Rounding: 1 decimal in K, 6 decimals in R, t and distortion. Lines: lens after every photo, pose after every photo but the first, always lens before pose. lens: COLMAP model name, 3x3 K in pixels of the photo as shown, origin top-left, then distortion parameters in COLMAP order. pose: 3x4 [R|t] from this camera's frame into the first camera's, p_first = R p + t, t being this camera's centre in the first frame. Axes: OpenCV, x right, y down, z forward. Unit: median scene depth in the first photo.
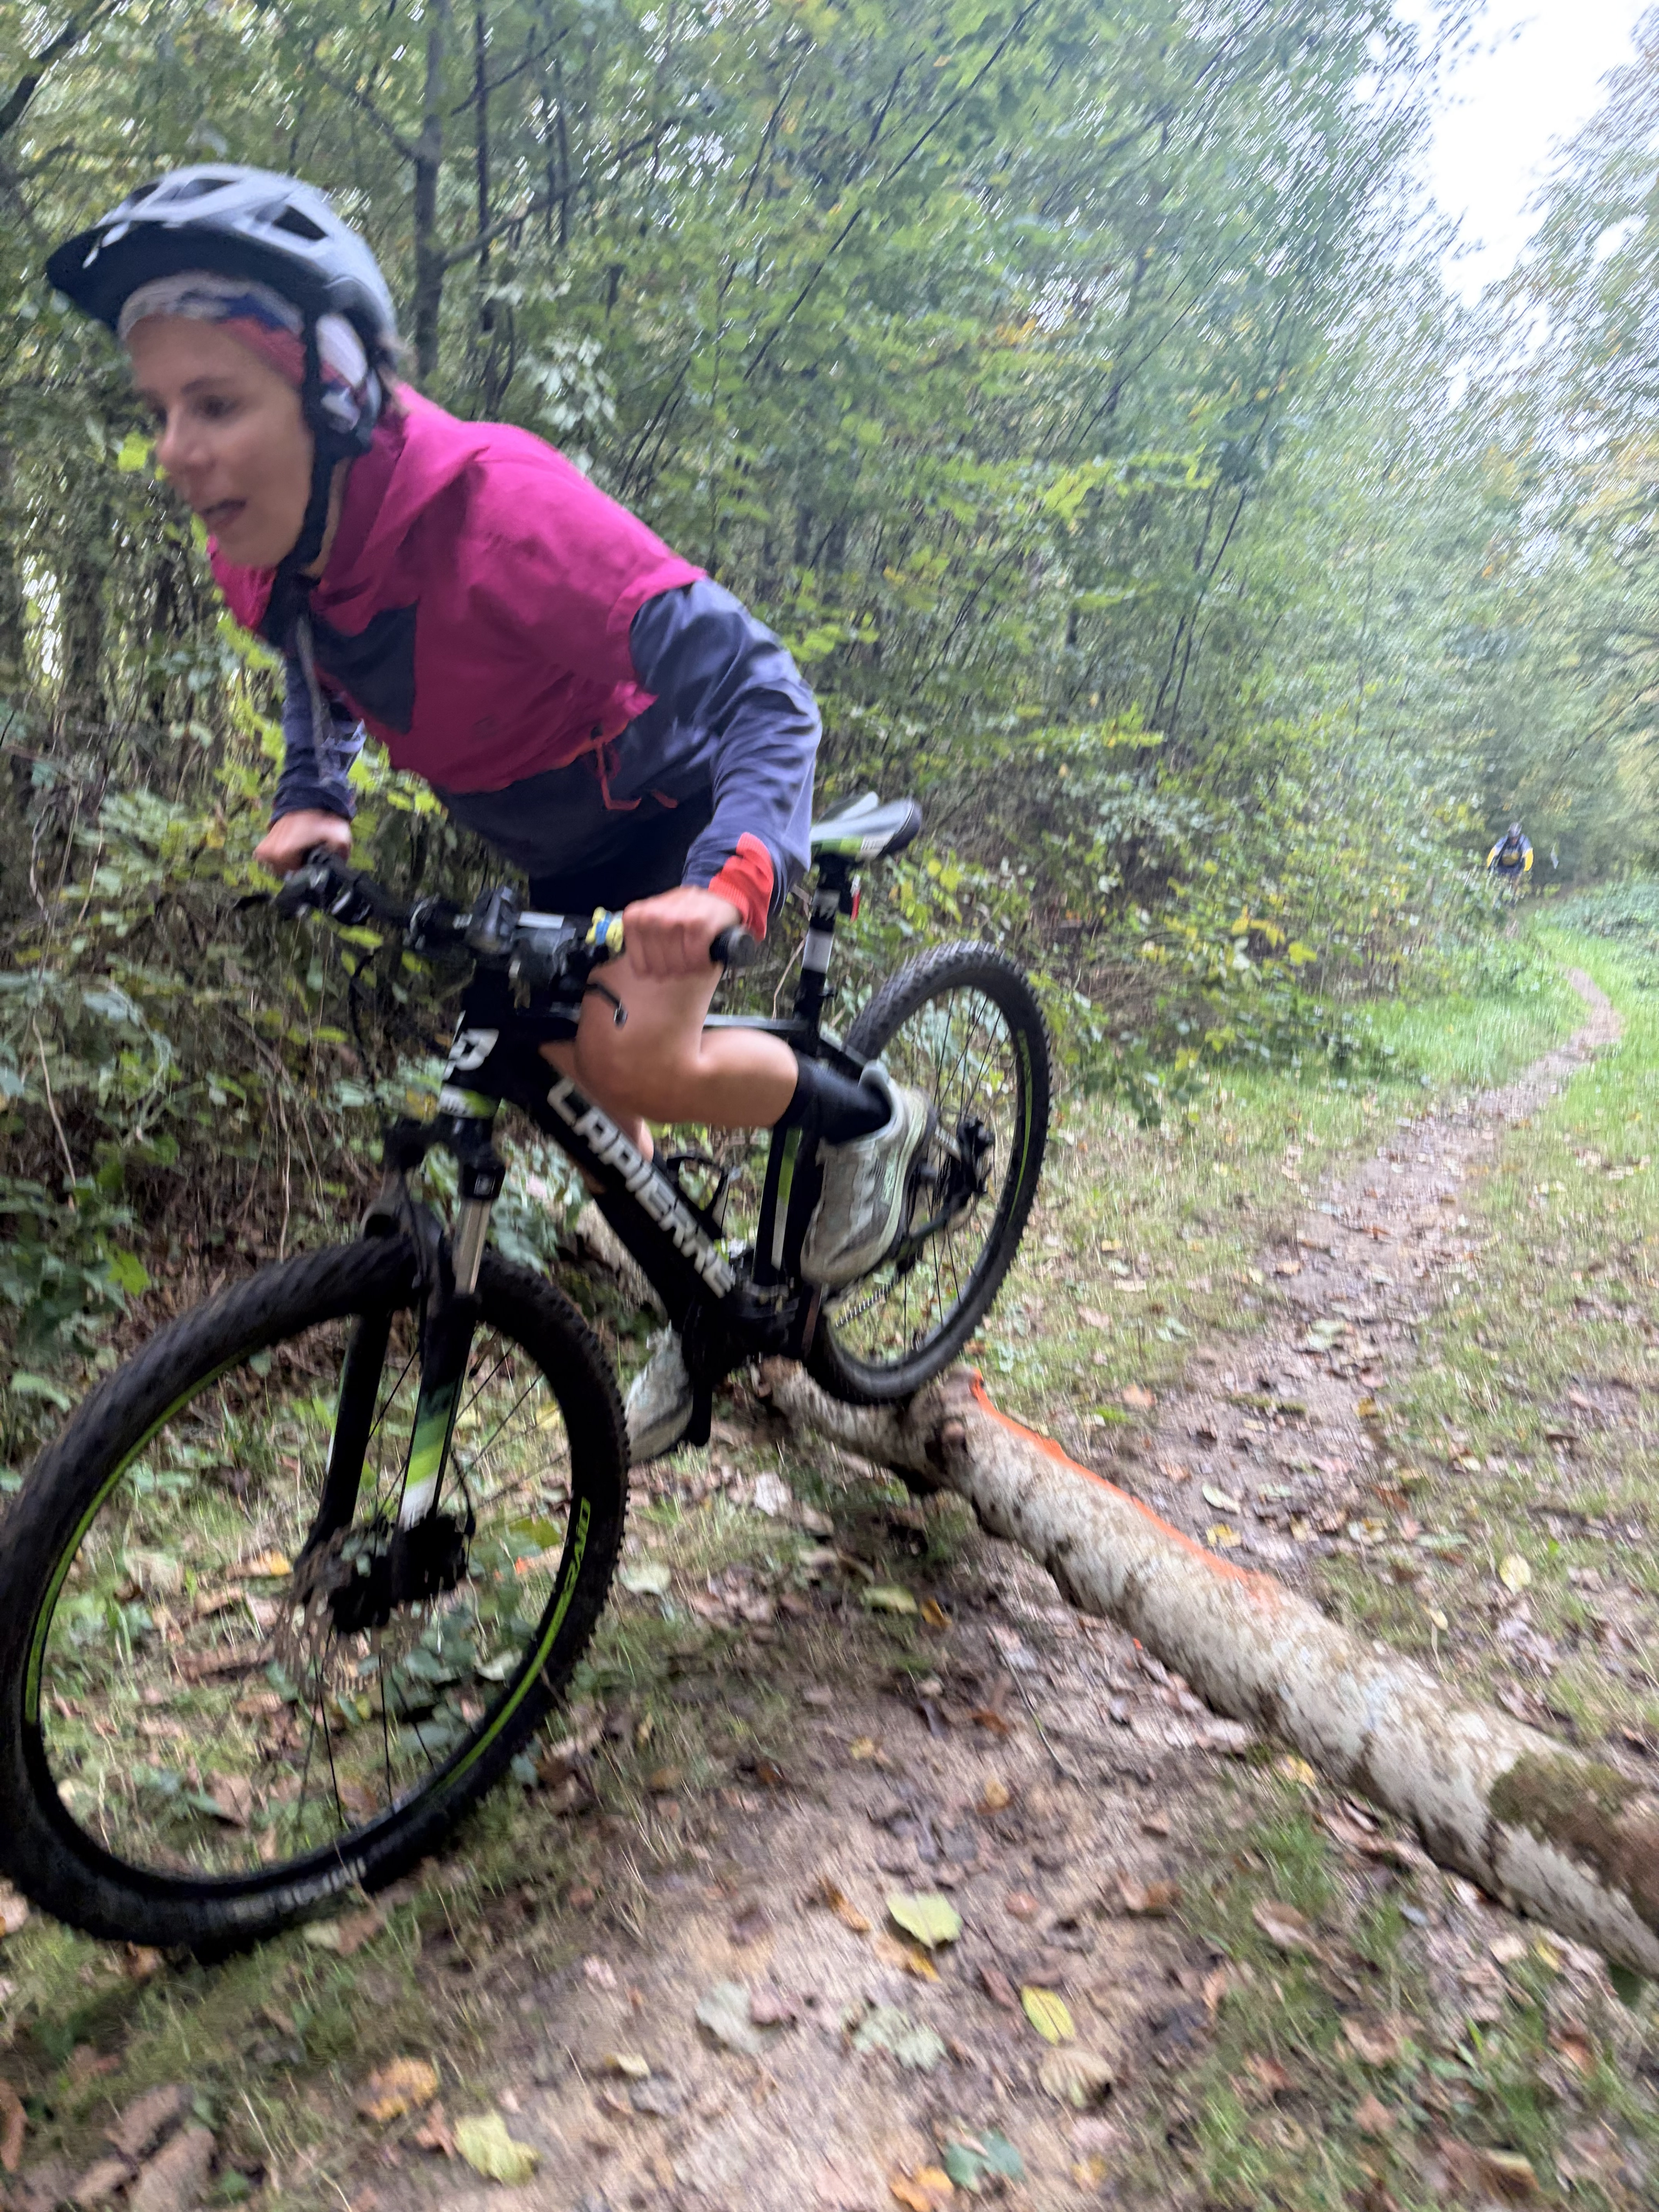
lens RADIAL K [[1695.8, 0, 795.4], [0, 1695.8, 1134.9], [0, 0, 1]] dist [0.045178, -0.046600]
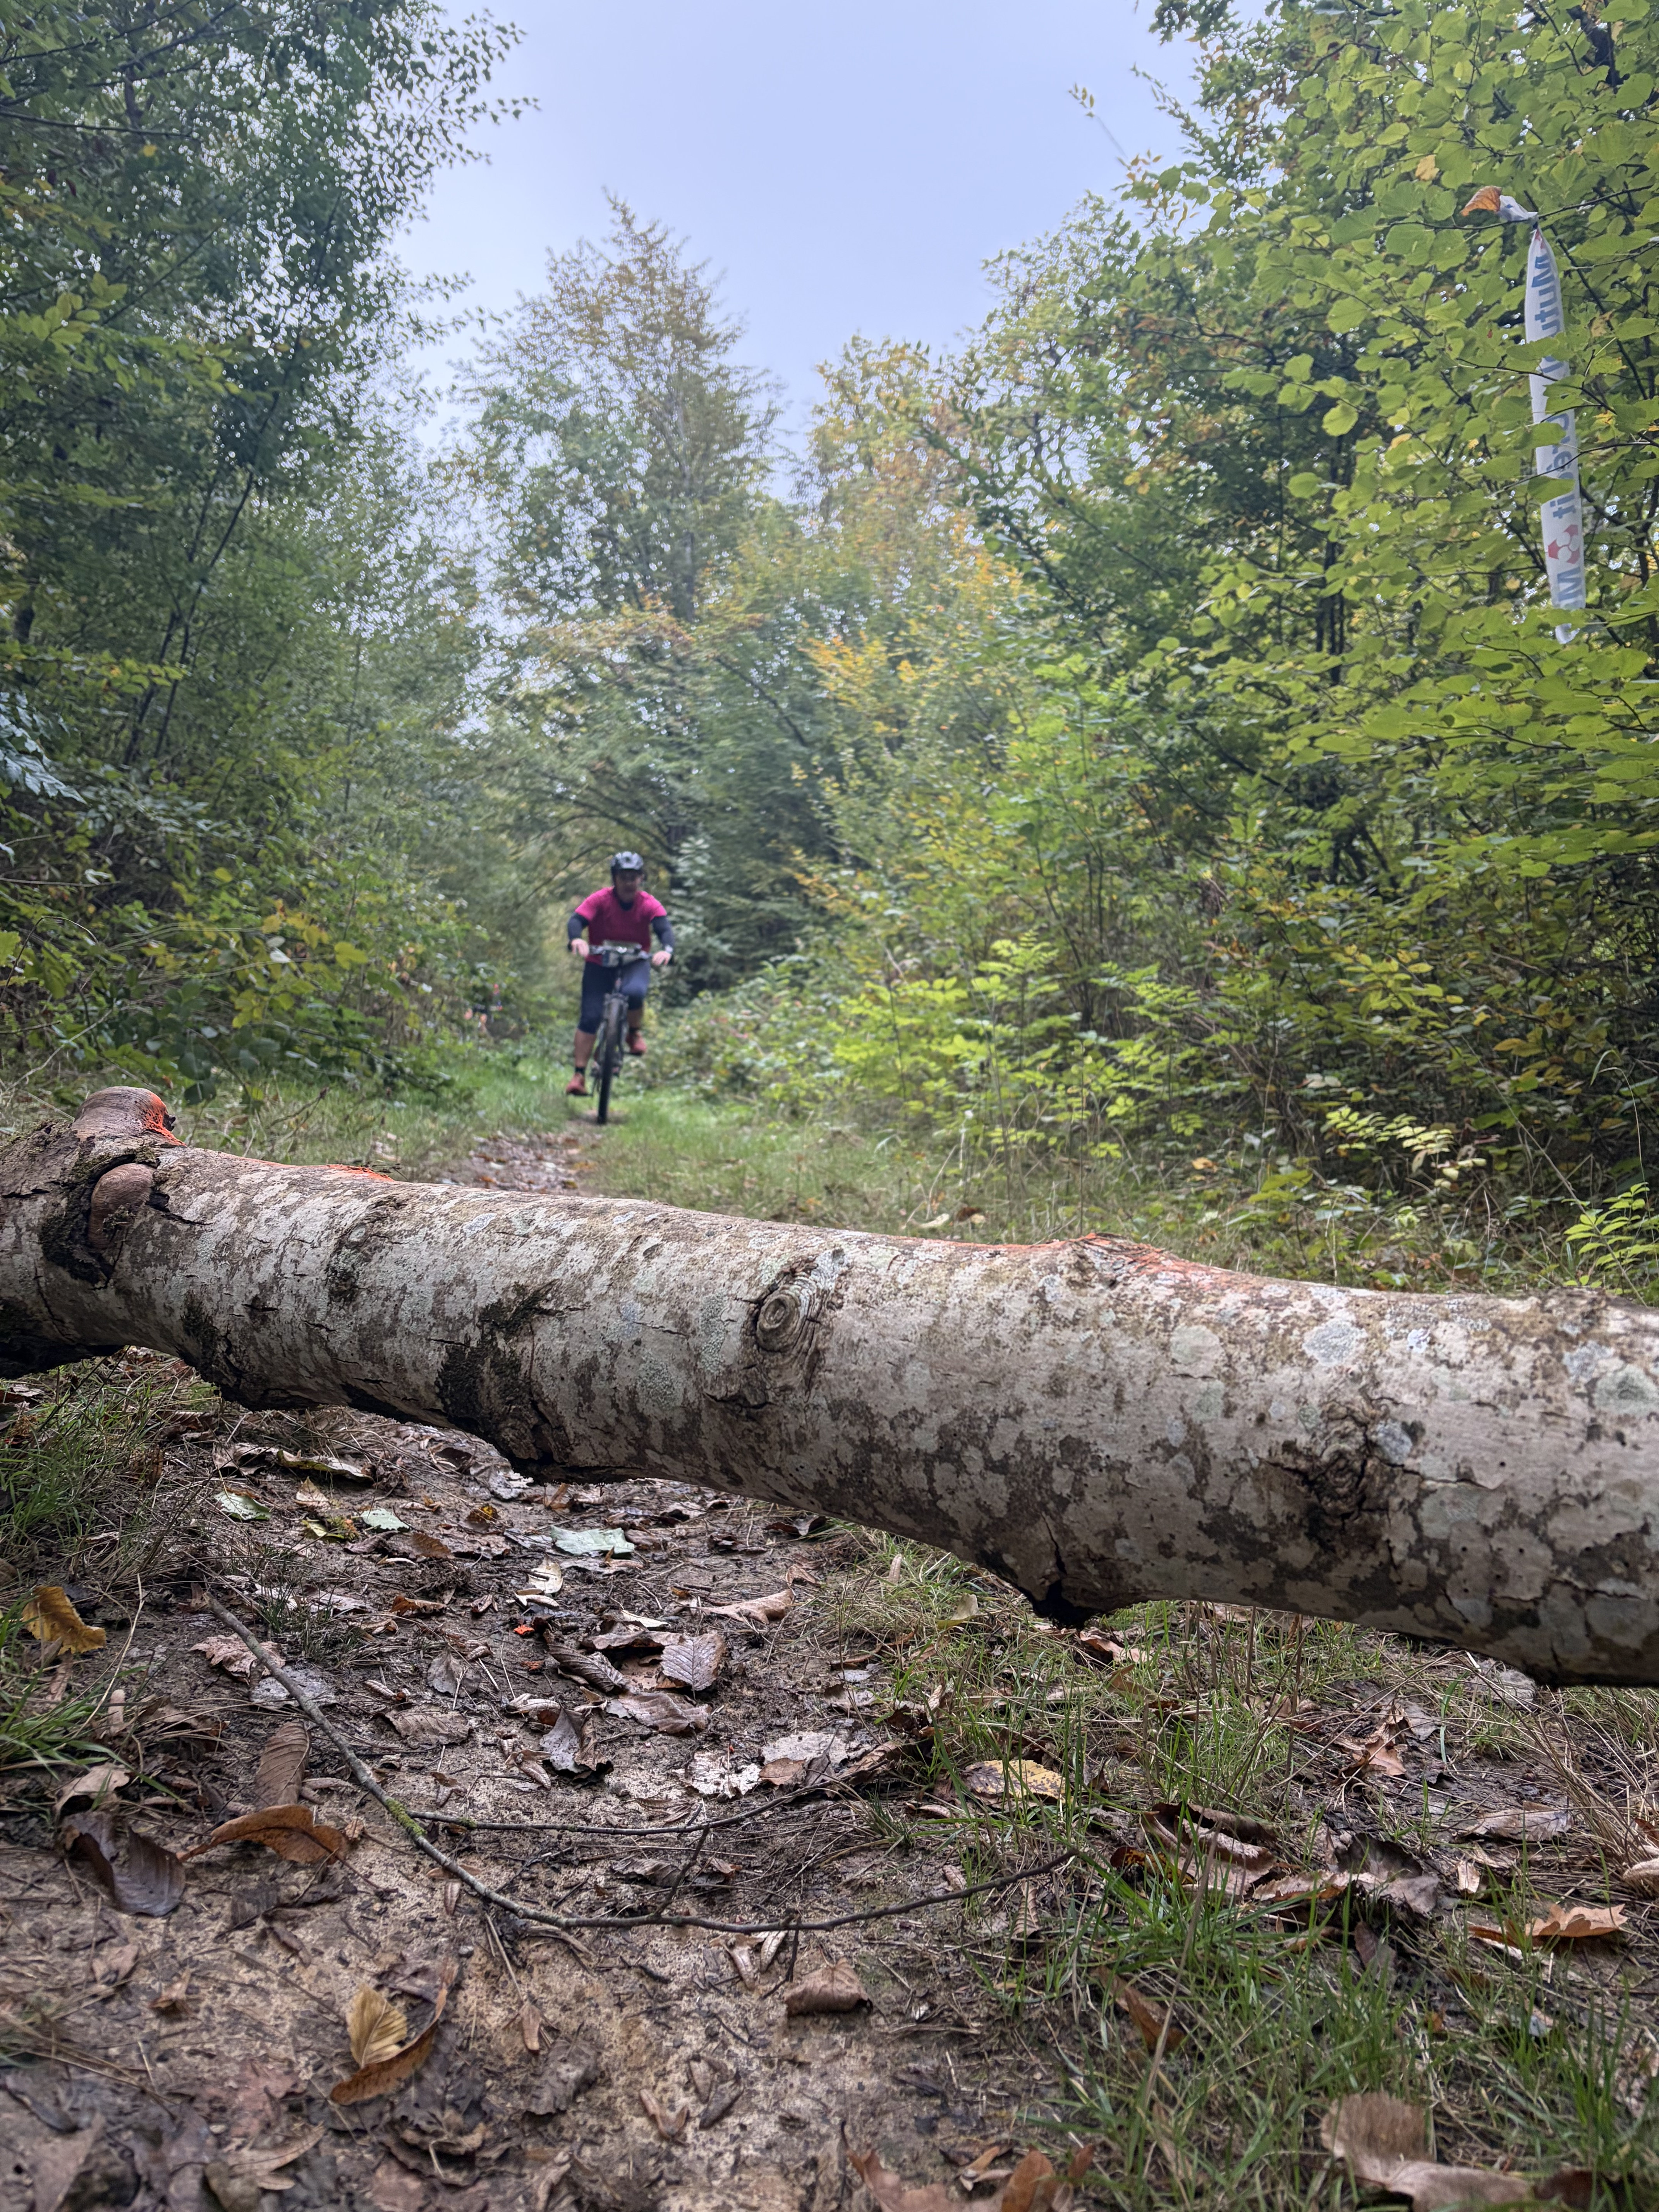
lens RADIAL K [[1695.8, 0, 835.3], [0, 1695.8, 1110.3], [0, 0, 1]] dist [0.045178, -0.046600]
pose [[0.811927, 0.029800, 0.582997, -0.007219], [0.032814, 0.994787, -0.096547, 0.229772], [-0.582835, 0.097519, 0.806717, 0.624708]]
